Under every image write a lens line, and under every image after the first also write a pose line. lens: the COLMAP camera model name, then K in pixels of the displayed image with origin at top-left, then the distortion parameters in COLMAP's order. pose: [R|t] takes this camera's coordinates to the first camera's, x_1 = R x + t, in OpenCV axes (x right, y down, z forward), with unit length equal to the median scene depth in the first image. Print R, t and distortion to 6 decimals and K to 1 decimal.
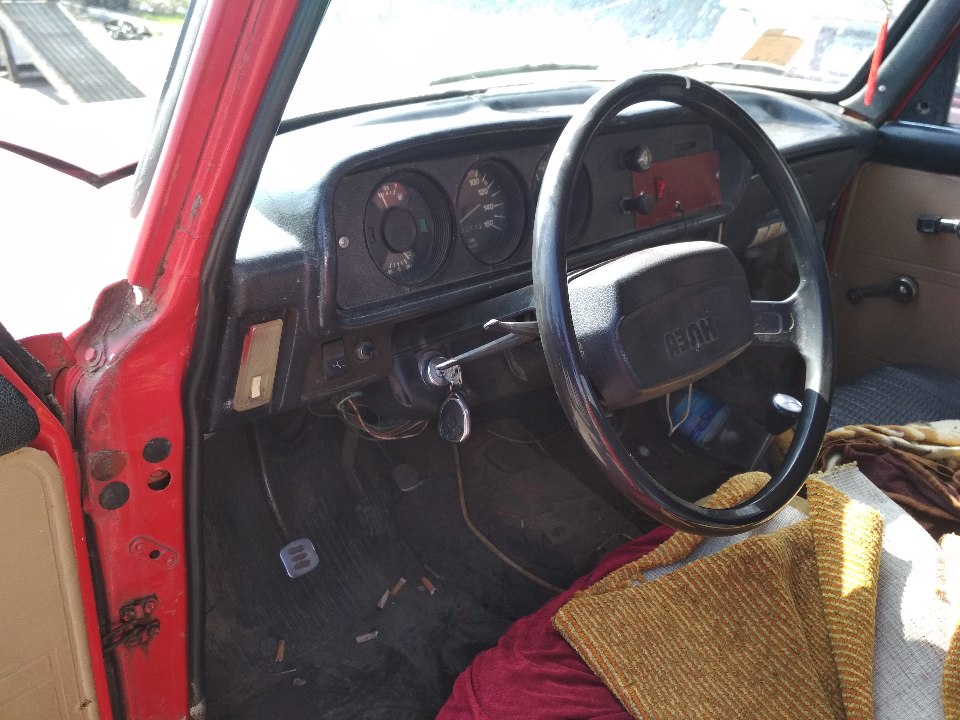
lens RADIAL K [[868.9, 0, 480.0], [0, 868.9, 360.0], [0, 0, 1]] dist [0.063822, -0.156842]
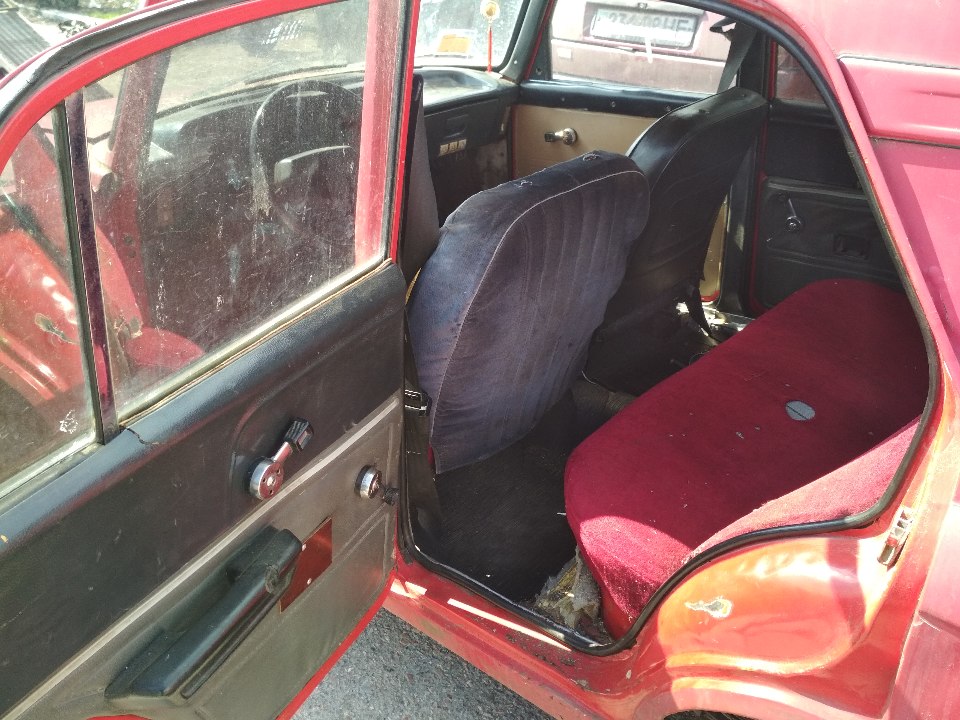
lens RADIAL K [[868.9, 0, 480.0], [0, 868.9, 360.0], [0, 0, 1]] dist [0.063822, -0.156842]
pose [[0.996527, -0.081492, 0.017136, 0.065161], [0.080717, 0.995857, 0.041867, 0.047299], [-0.020477, -0.040338, 0.998976, -0.177812]]
